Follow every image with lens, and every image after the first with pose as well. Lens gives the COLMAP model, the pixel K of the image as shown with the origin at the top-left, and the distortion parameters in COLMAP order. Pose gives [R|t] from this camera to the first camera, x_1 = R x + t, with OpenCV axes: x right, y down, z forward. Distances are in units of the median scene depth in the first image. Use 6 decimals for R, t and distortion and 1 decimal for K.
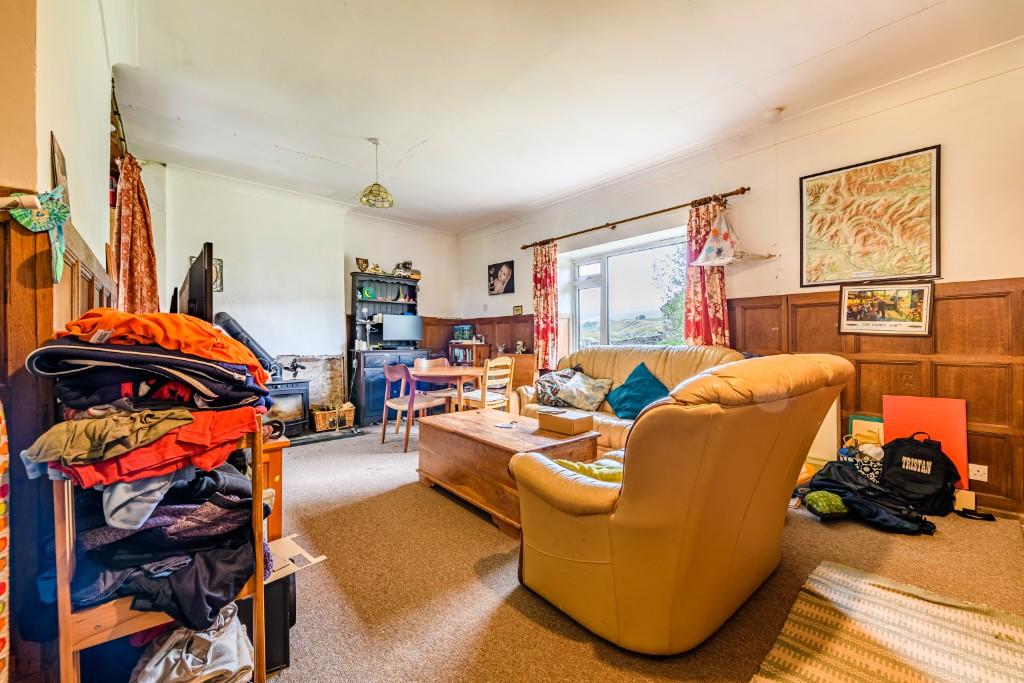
lens RADIAL K [[400.6, 0, 511.0], [0, 400.6, 338.0], [0, 0, 1]] dist [-0.000018, -0.000161]
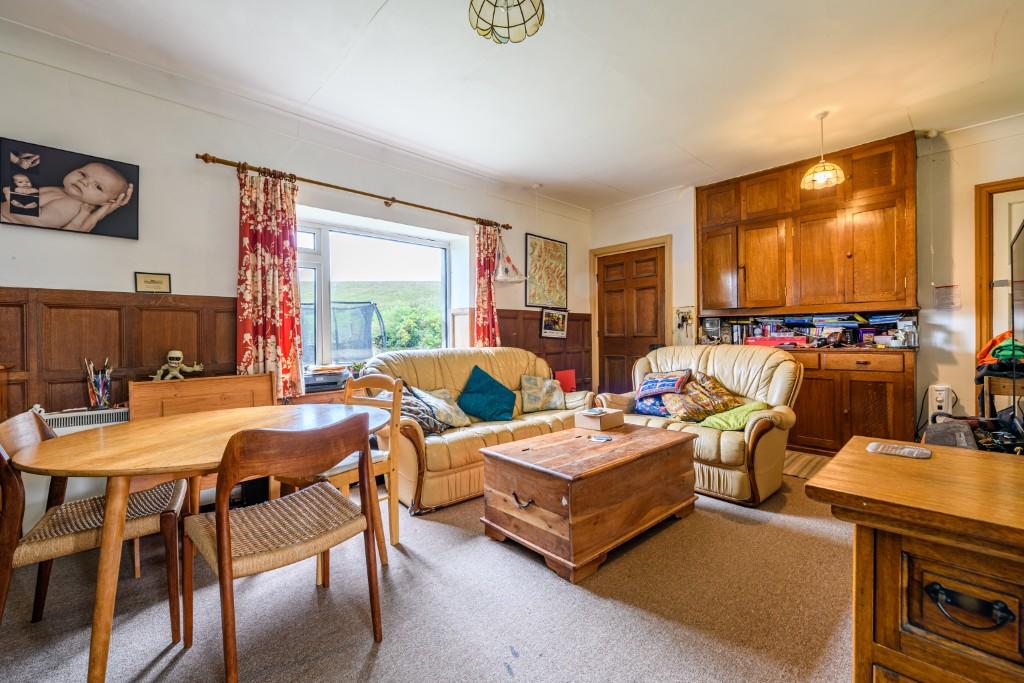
lens RADIAL K [[425.1, 0, 511.4], [0, 425.1, 337.7], [0, 0, 1]] dist [-0.000558, -0.000147]
pose [[-0.037606, 0.003291, 0.999287, -0.823225], [0.007221, 0.999969, -0.003021, -0.004741], [-0.999267, 0.007103, -0.037629, 1.070806]]
